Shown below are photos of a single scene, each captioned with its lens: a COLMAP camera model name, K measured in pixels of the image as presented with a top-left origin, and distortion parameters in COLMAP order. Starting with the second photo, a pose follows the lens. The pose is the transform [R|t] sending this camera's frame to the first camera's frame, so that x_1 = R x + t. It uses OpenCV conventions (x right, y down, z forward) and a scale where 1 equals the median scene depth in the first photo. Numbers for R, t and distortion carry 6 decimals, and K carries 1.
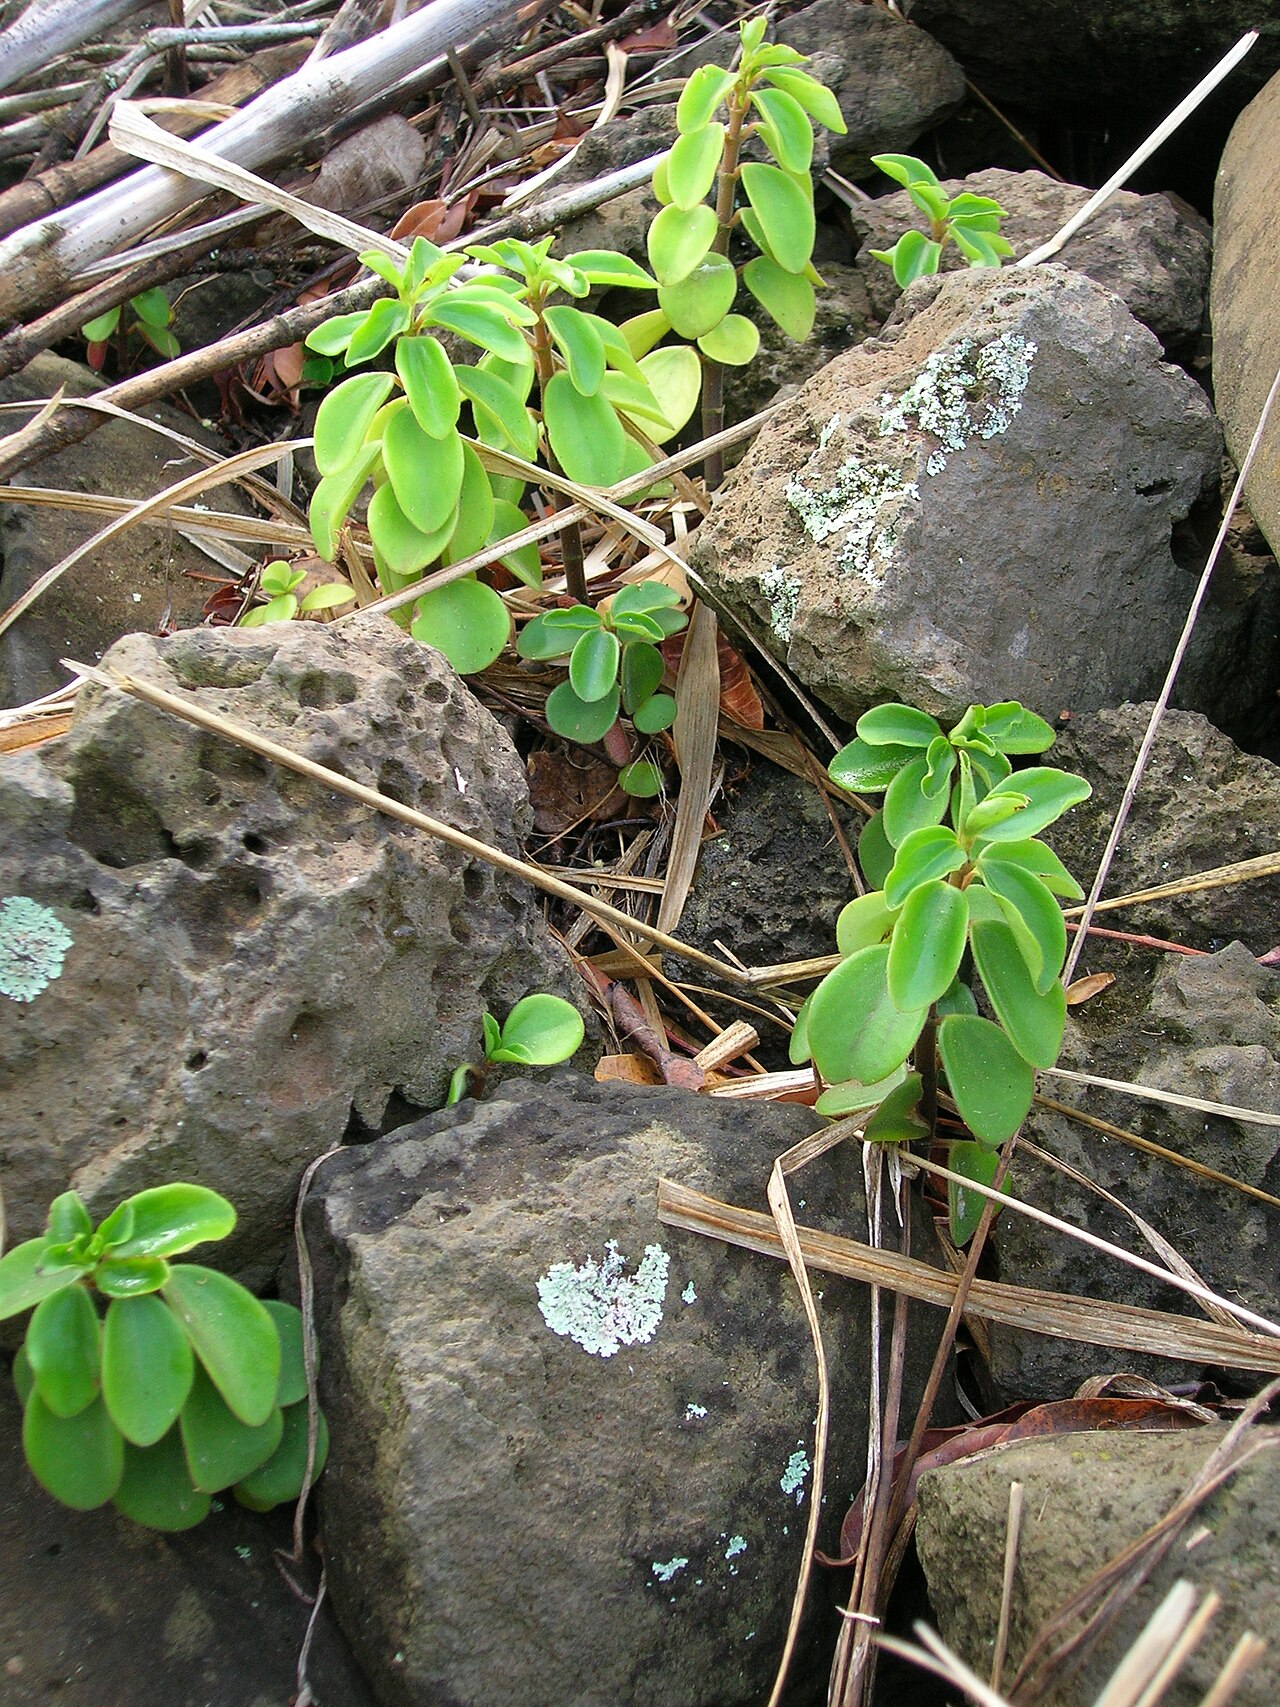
lens RADIAL K [[2347.3, 0, 640.0], [0, 2347.3, 853.5], [0, 0, 1]] dist [-0.145142, 0.066295]
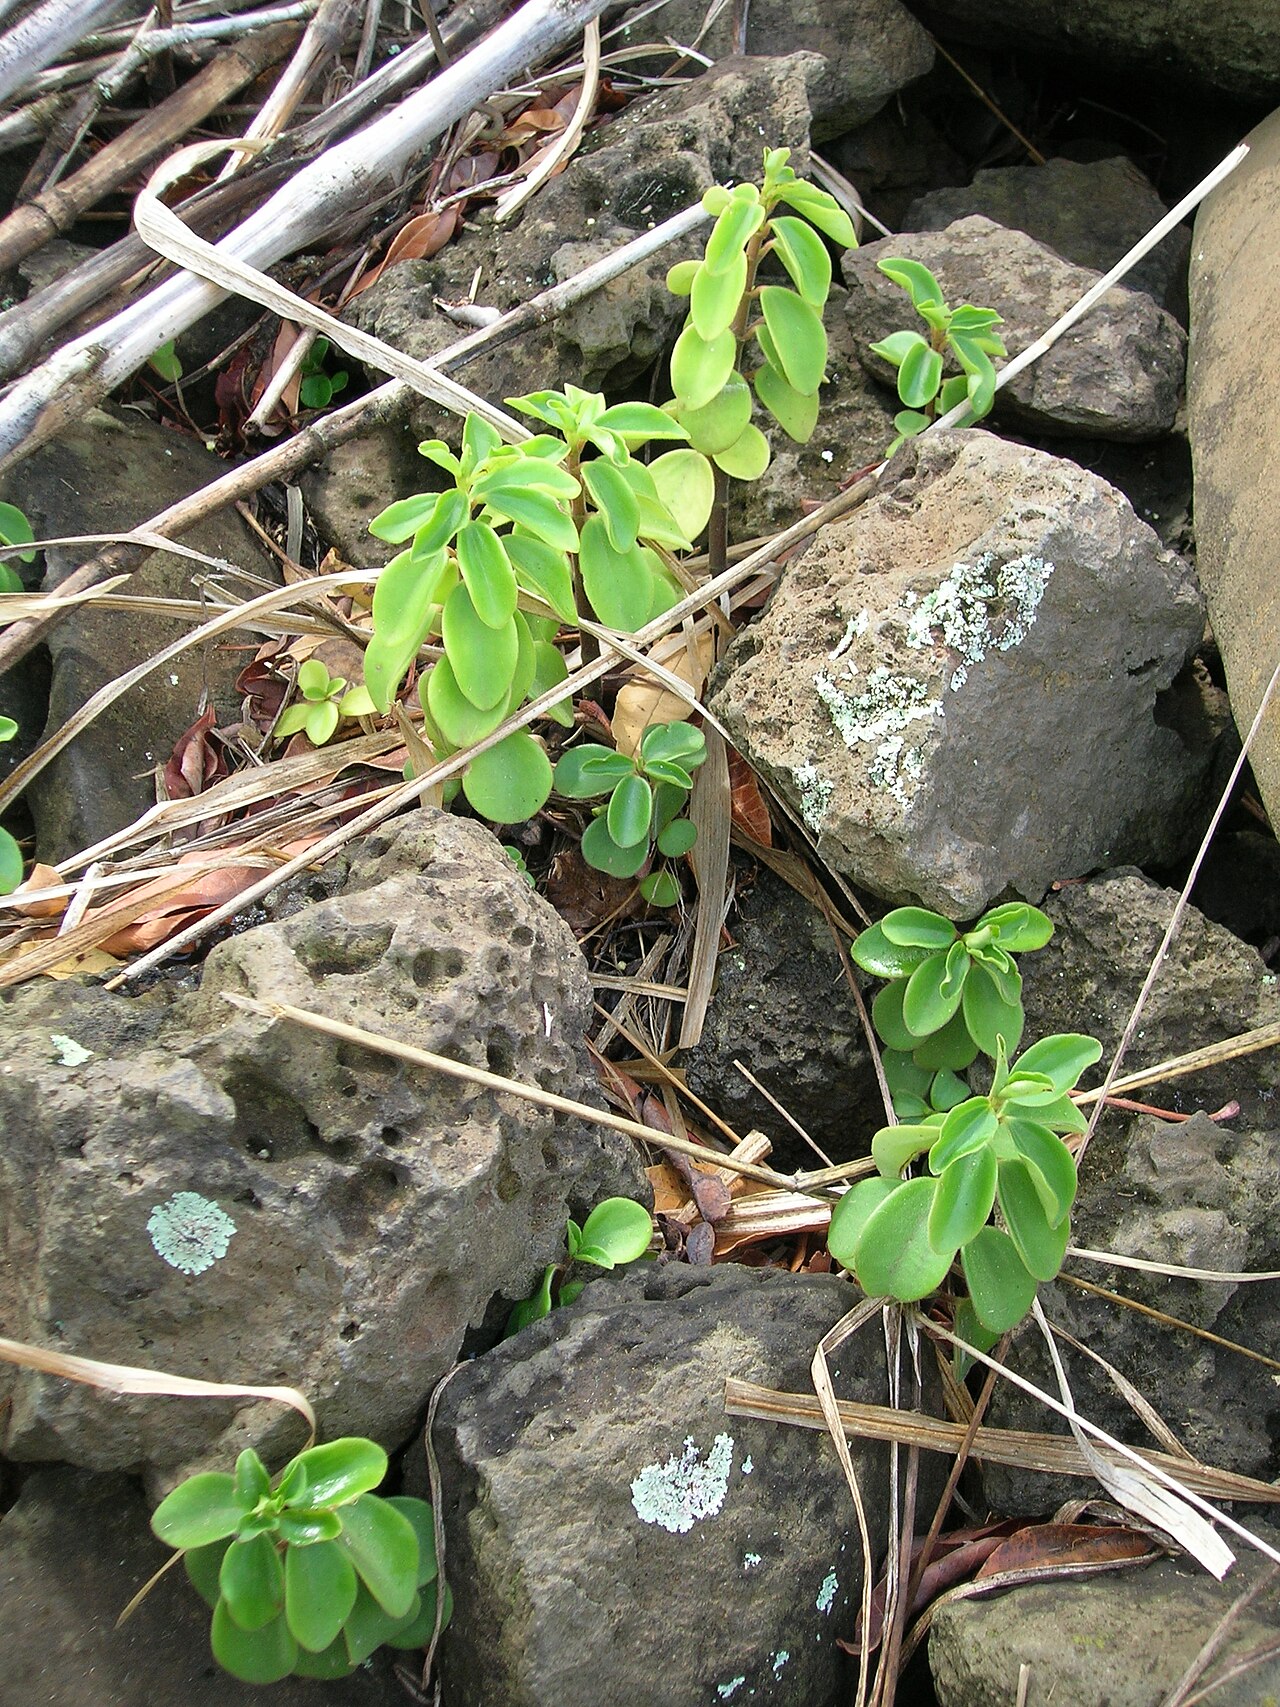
lens RADIAL K [[2347.3, 0, 640.0], [0, 2347.3, 853.5], [0, 0, 1]] dist [-0.145142, 0.066295]
pose [[0.996876, 0.001922, 0.078963, -0.115411], [-0.017233, 0.980913, 0.193683, -0.312798], [-0.077084, -0.194439, 0.977881, -0.086119]]
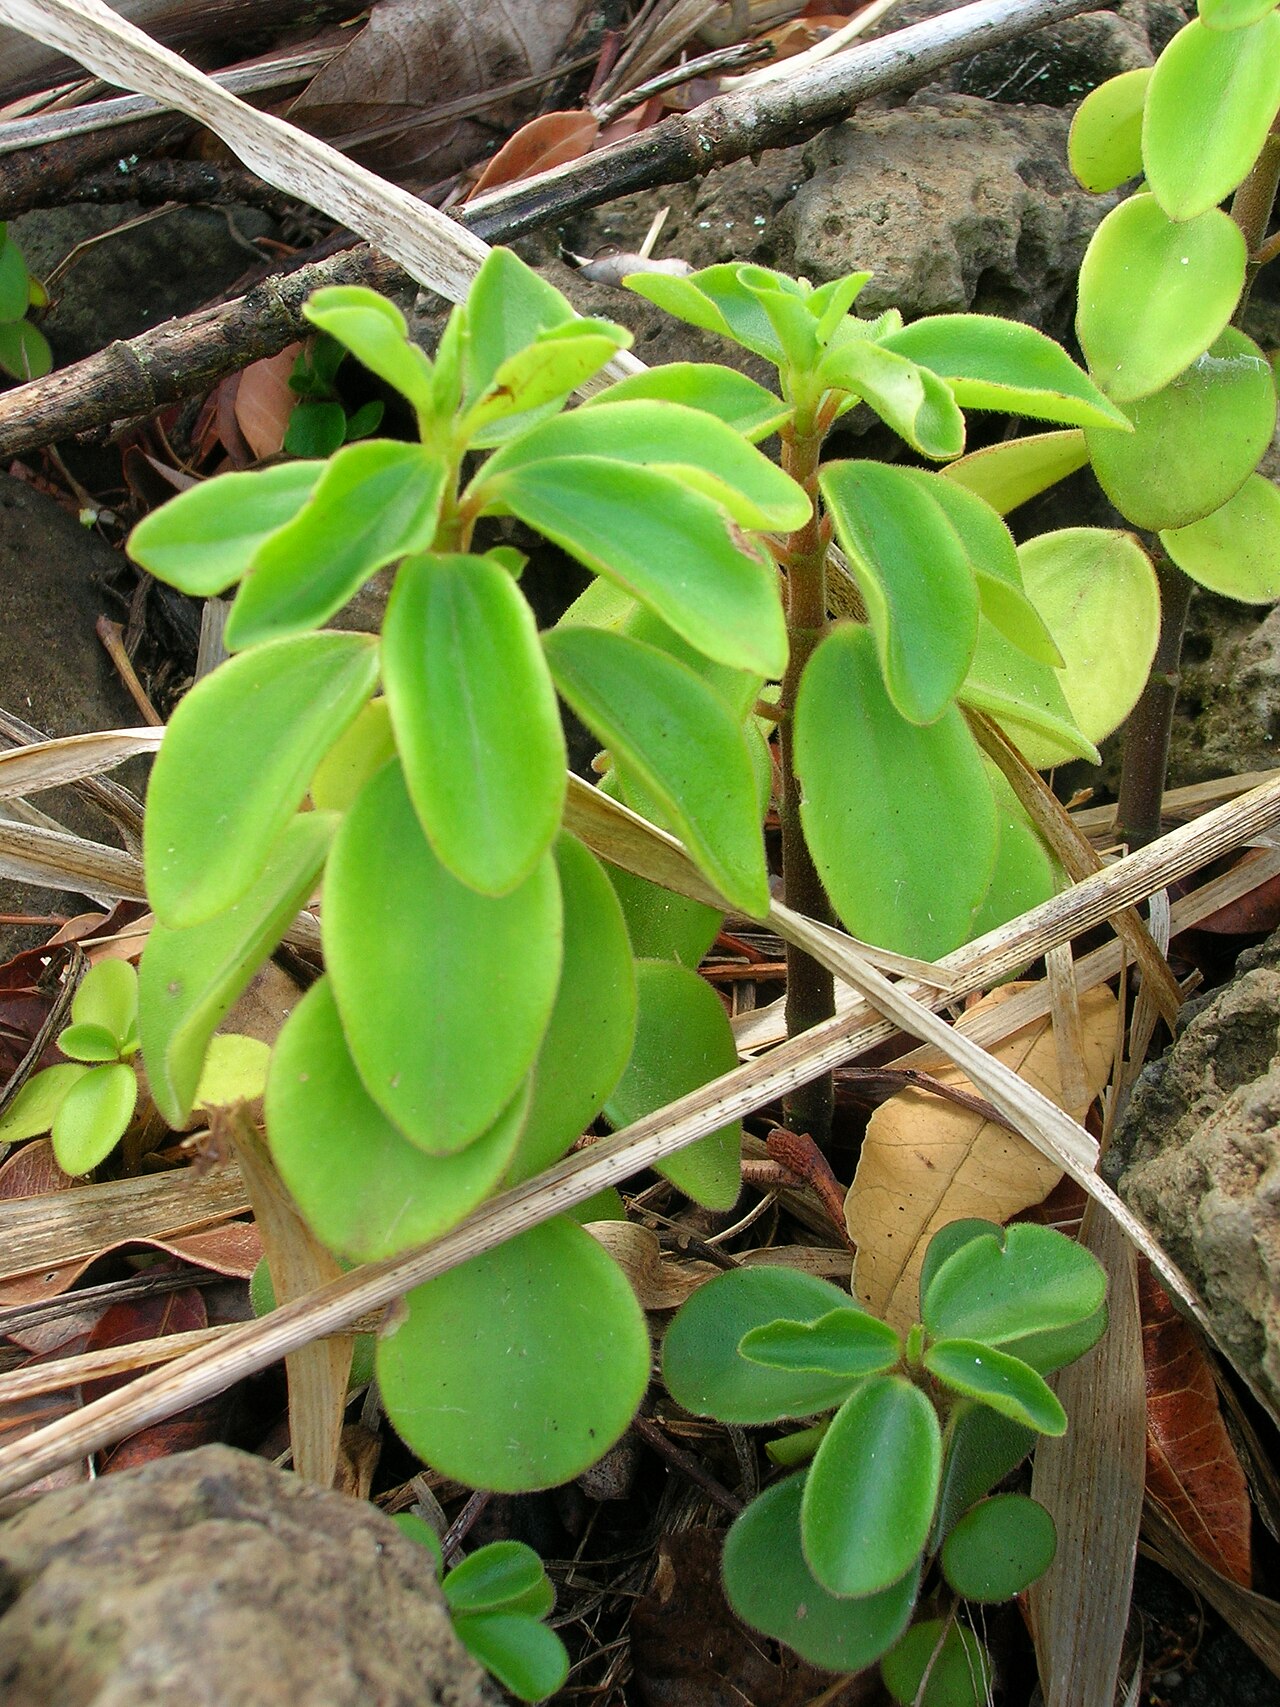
lens RADIAL K [[2347.3, 0, 640.0], [0, 2347.3, 853.5], [0, 0, 1]] dist [-0.145142, 0.066295]
pose [[0.994211, 0.099983, -0.039344, -0.057871], [-0.098063, 0.994021, 0.048029, -0.220110], [0.043911, -0.043893, 0.998071, 0.734821]]
